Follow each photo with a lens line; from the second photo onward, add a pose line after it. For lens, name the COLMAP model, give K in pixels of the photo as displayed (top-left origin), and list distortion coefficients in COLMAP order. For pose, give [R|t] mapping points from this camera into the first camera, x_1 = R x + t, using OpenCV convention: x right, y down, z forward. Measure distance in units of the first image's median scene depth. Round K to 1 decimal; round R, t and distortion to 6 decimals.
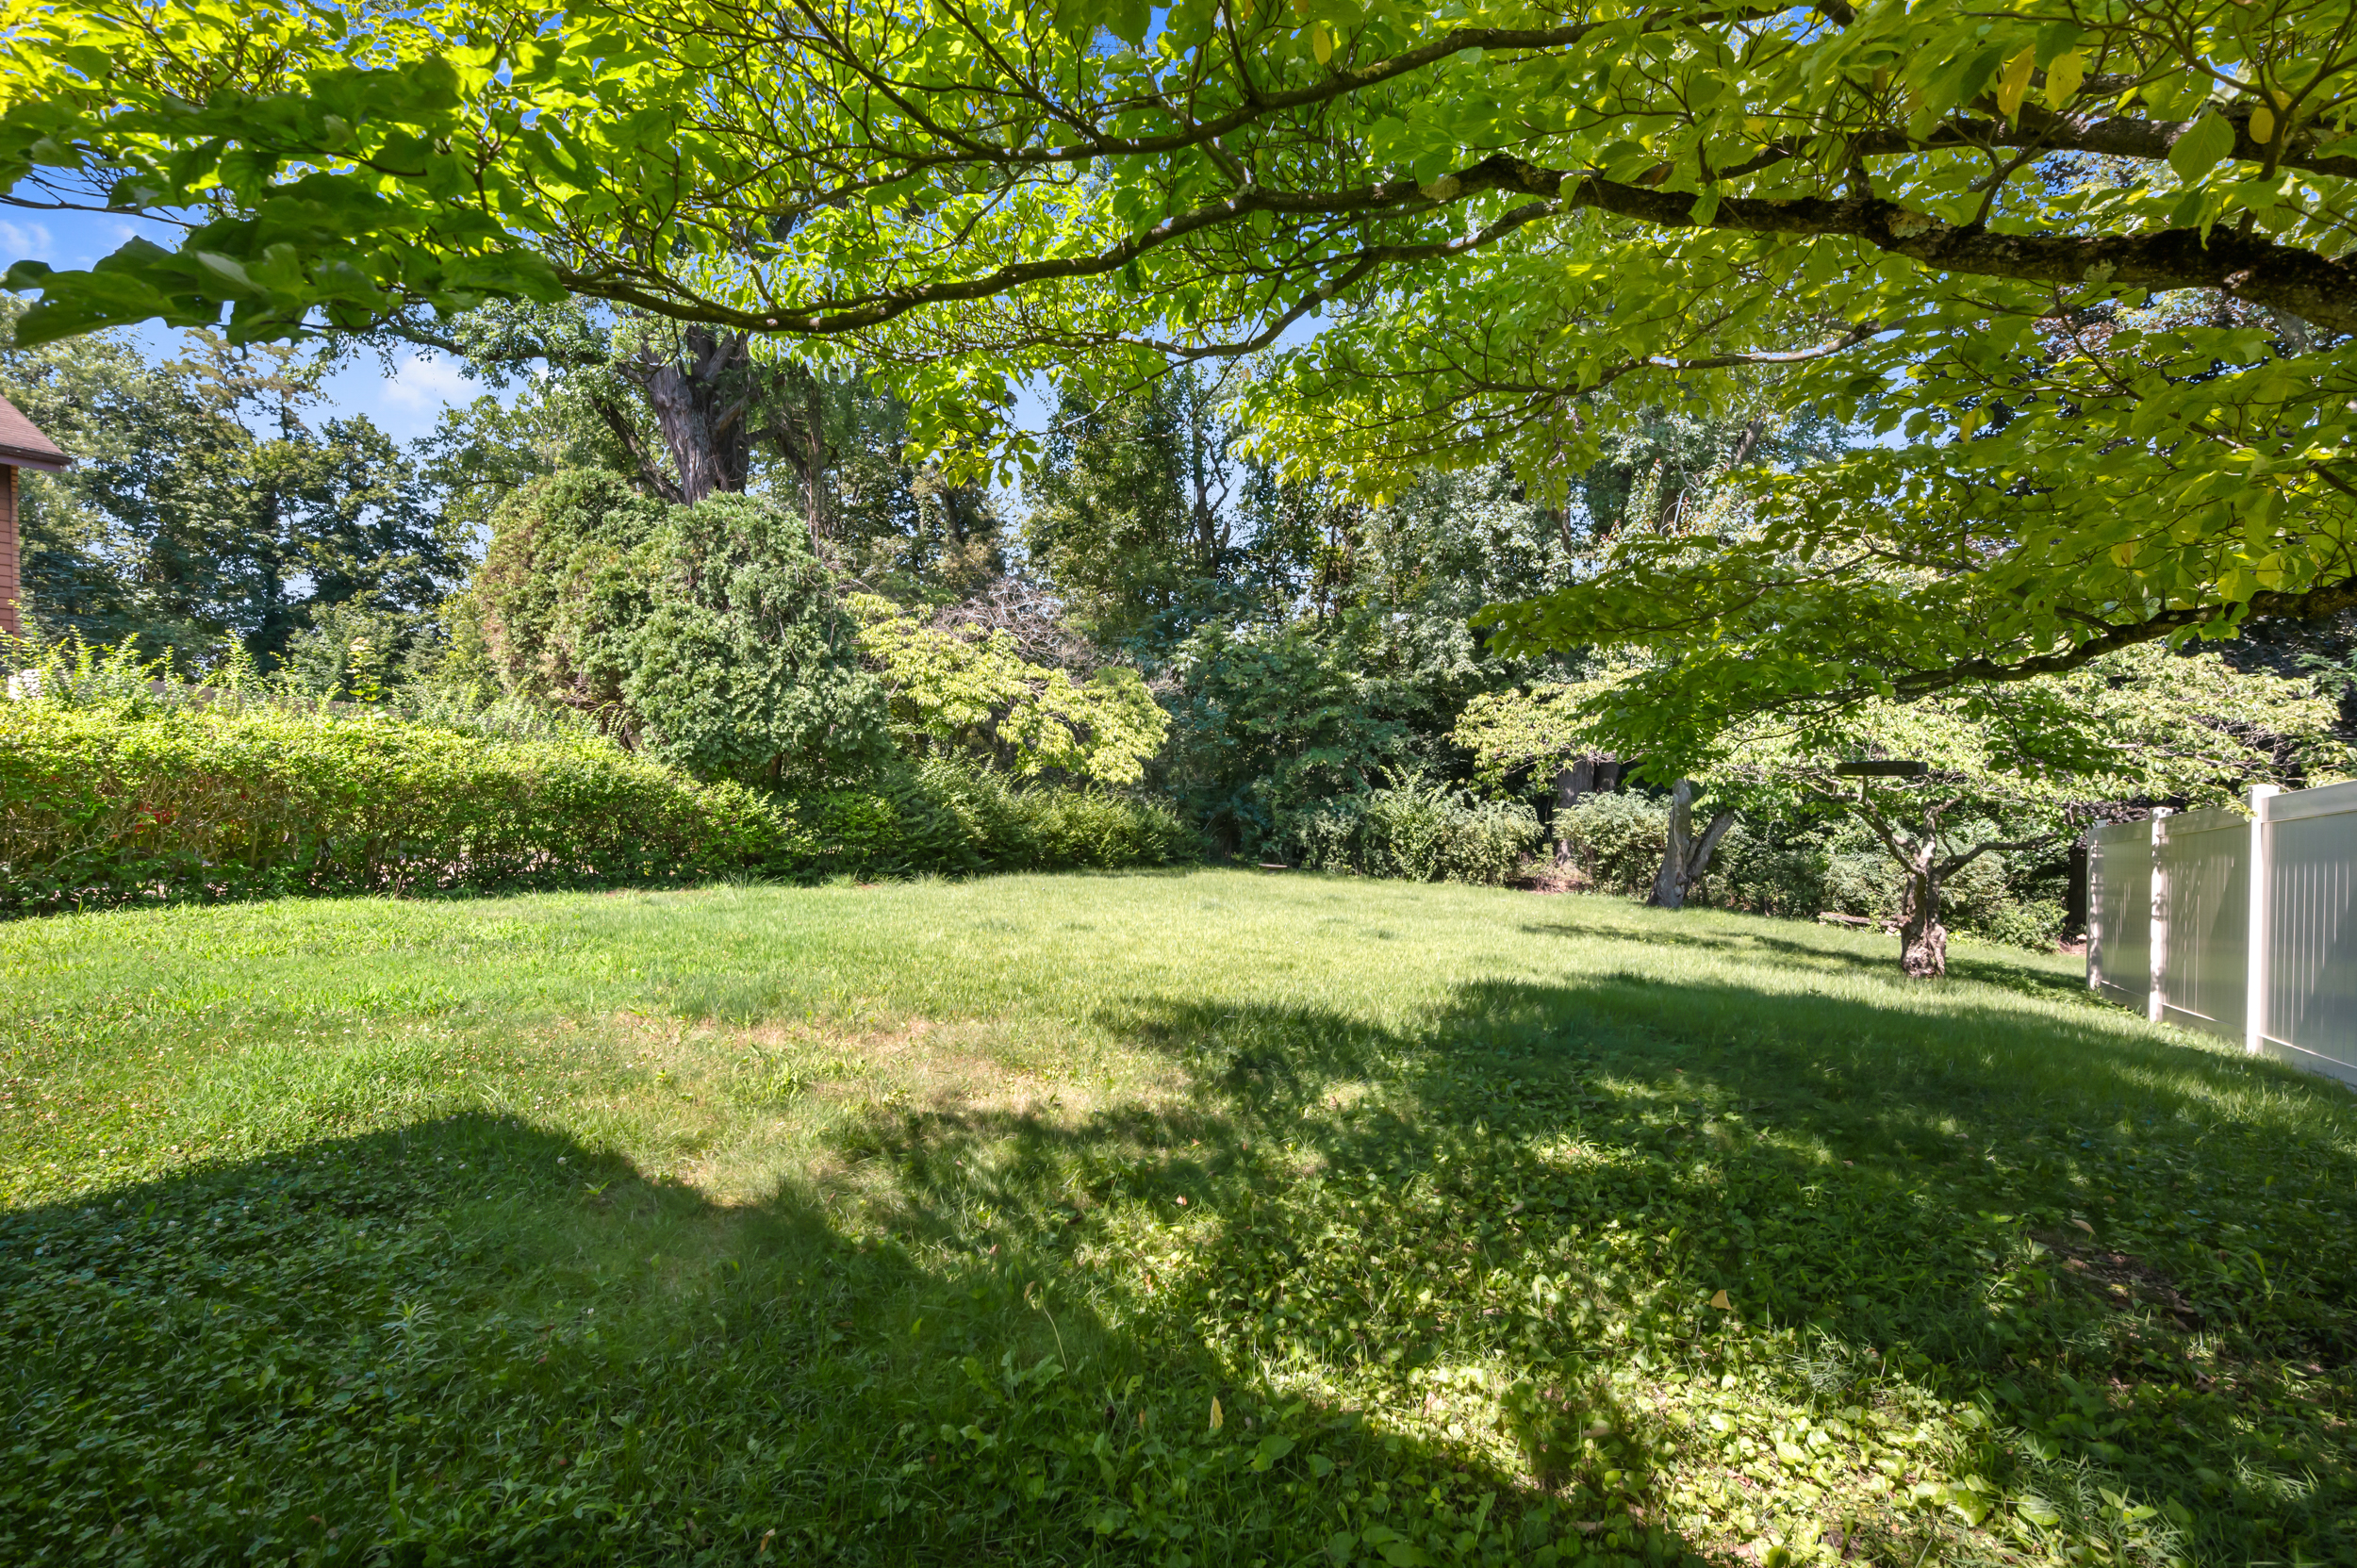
lens RADIAL K [[1108.3, 0, 1177.7], [0, 1108.3, 792.7], [0, 0, 1]] dist [0.002648, -0.001073]
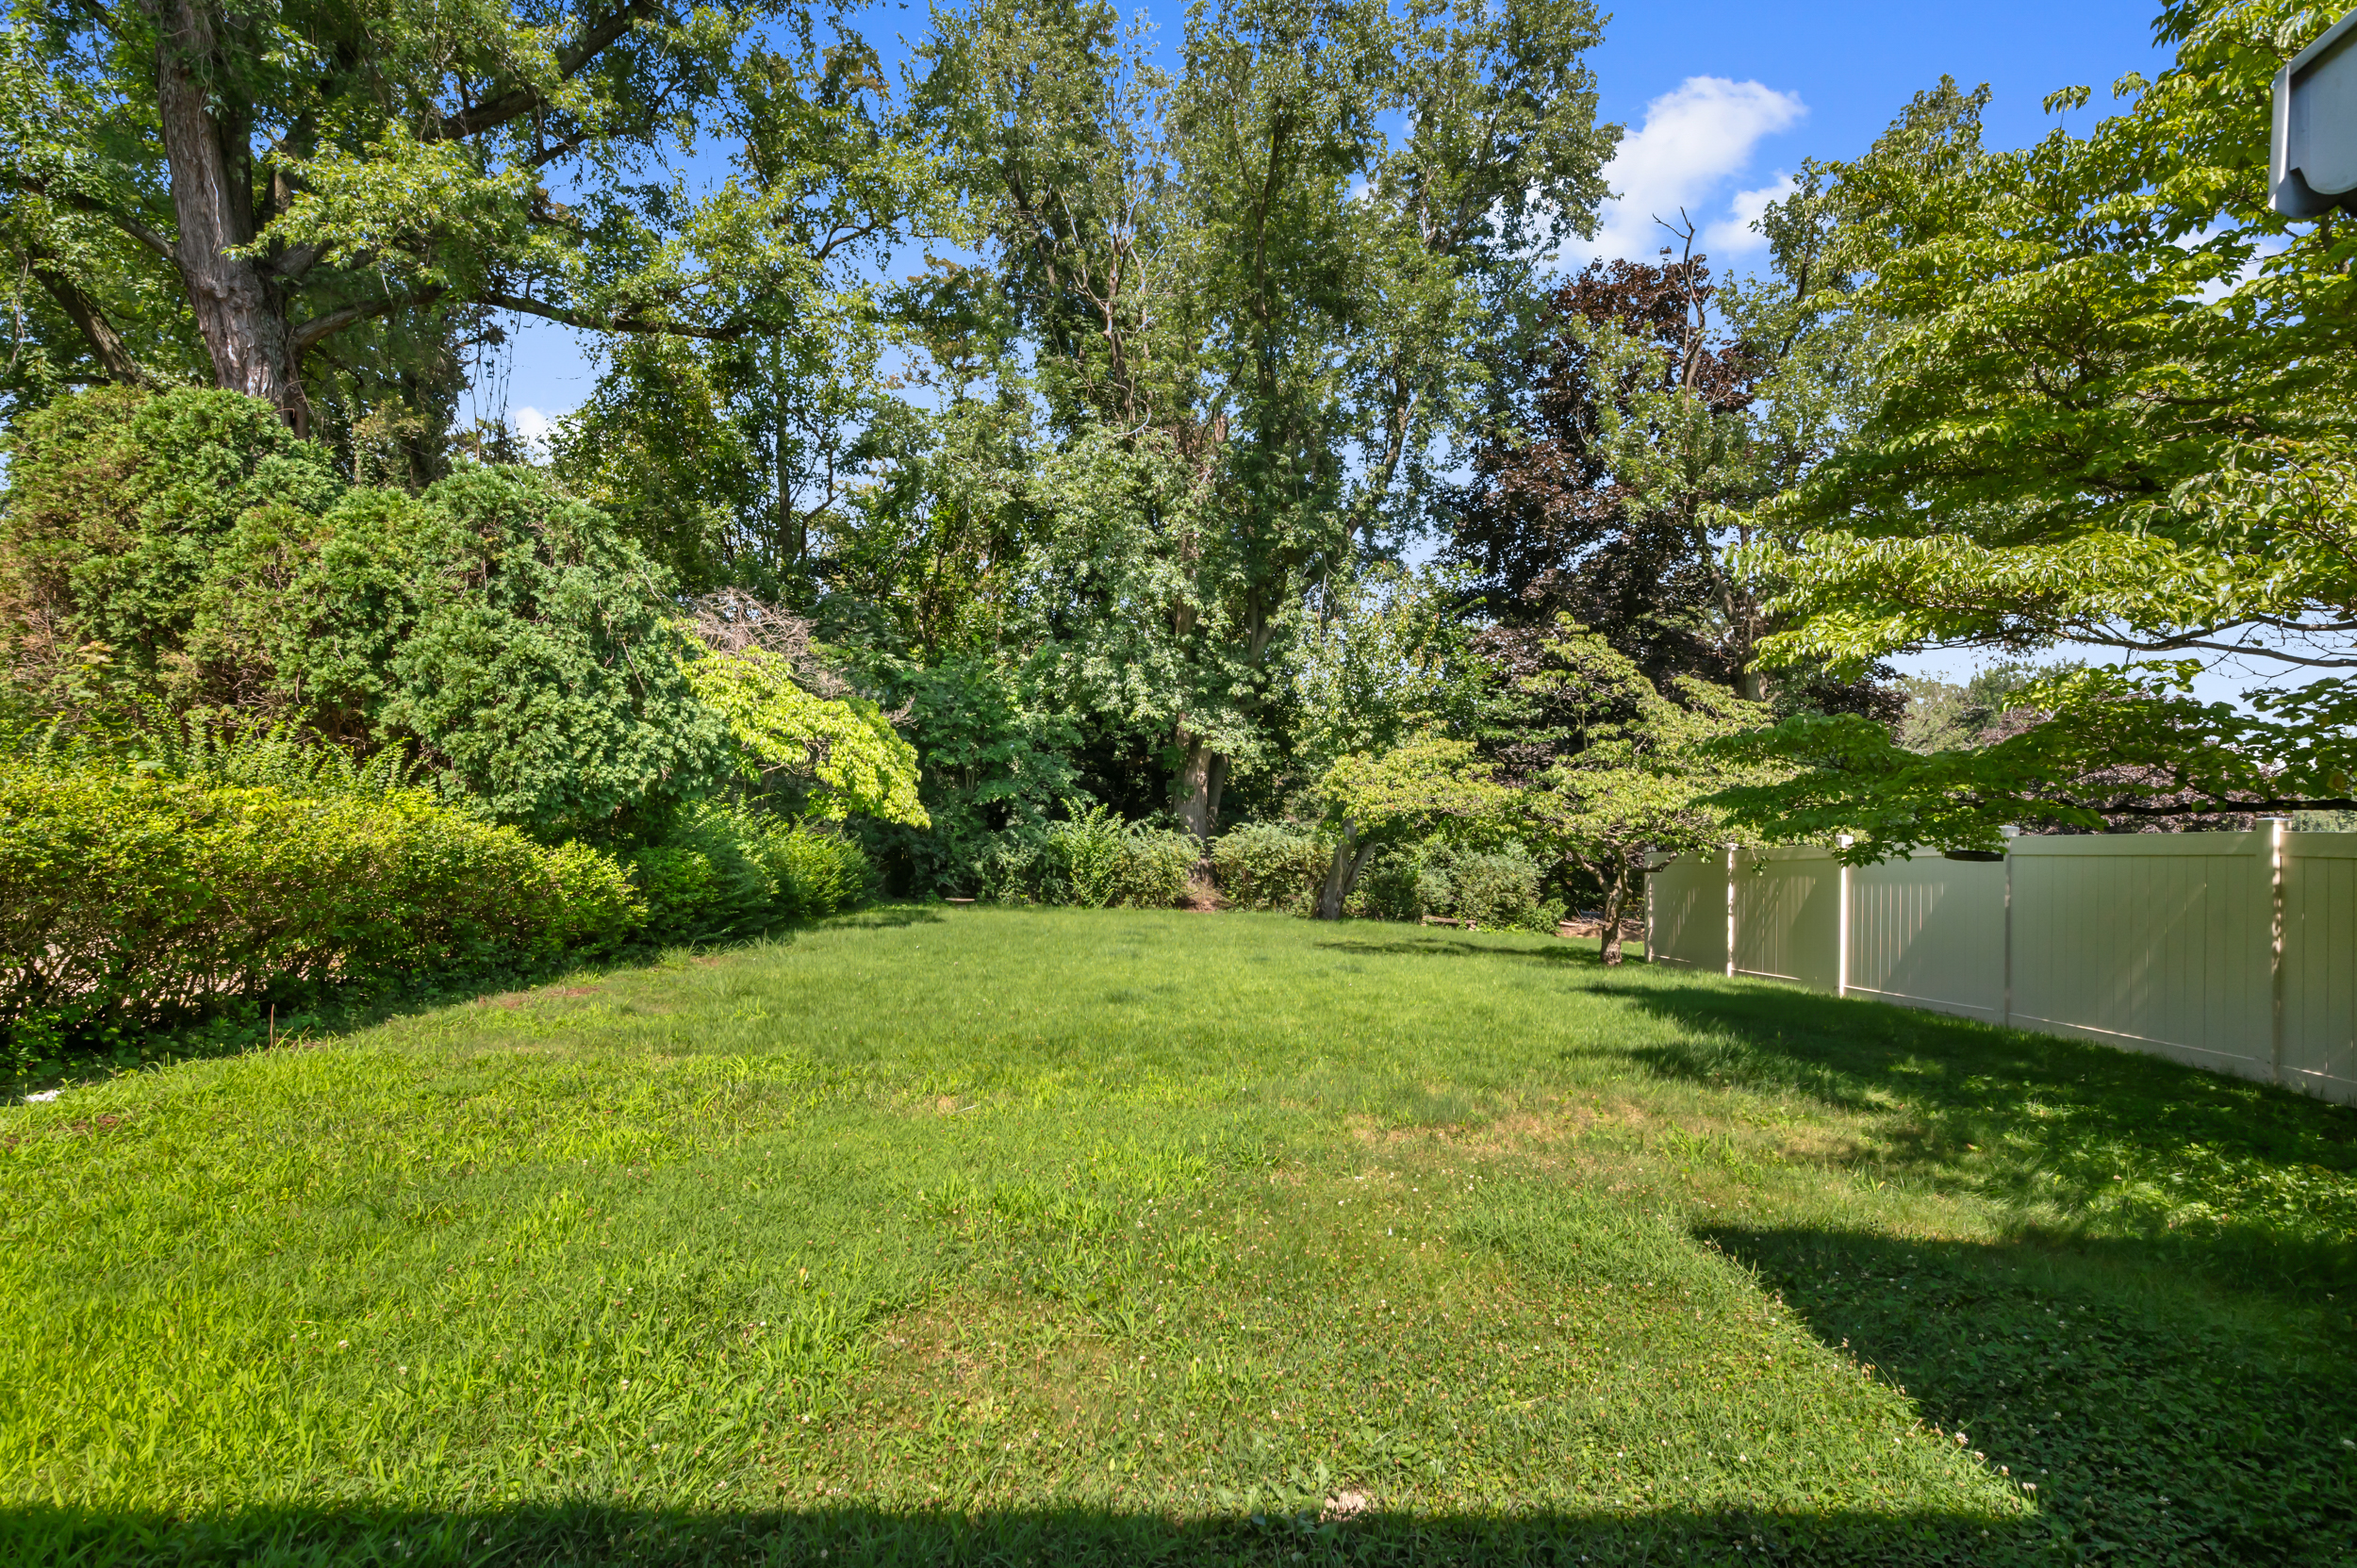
lens RADIAL K [[1108.3, 0, 1190.0], [0, 1108.3, 793.0], [0, 0, 1]] dist [0.002648, -0.001073]
pose [[0.831587, 0.000102, 0.555395, -0.451255], [0.002087, 0.999992, -0.003308, -0.039480], [-0.555391, 0.003910, 0.831580, 0.097043]]
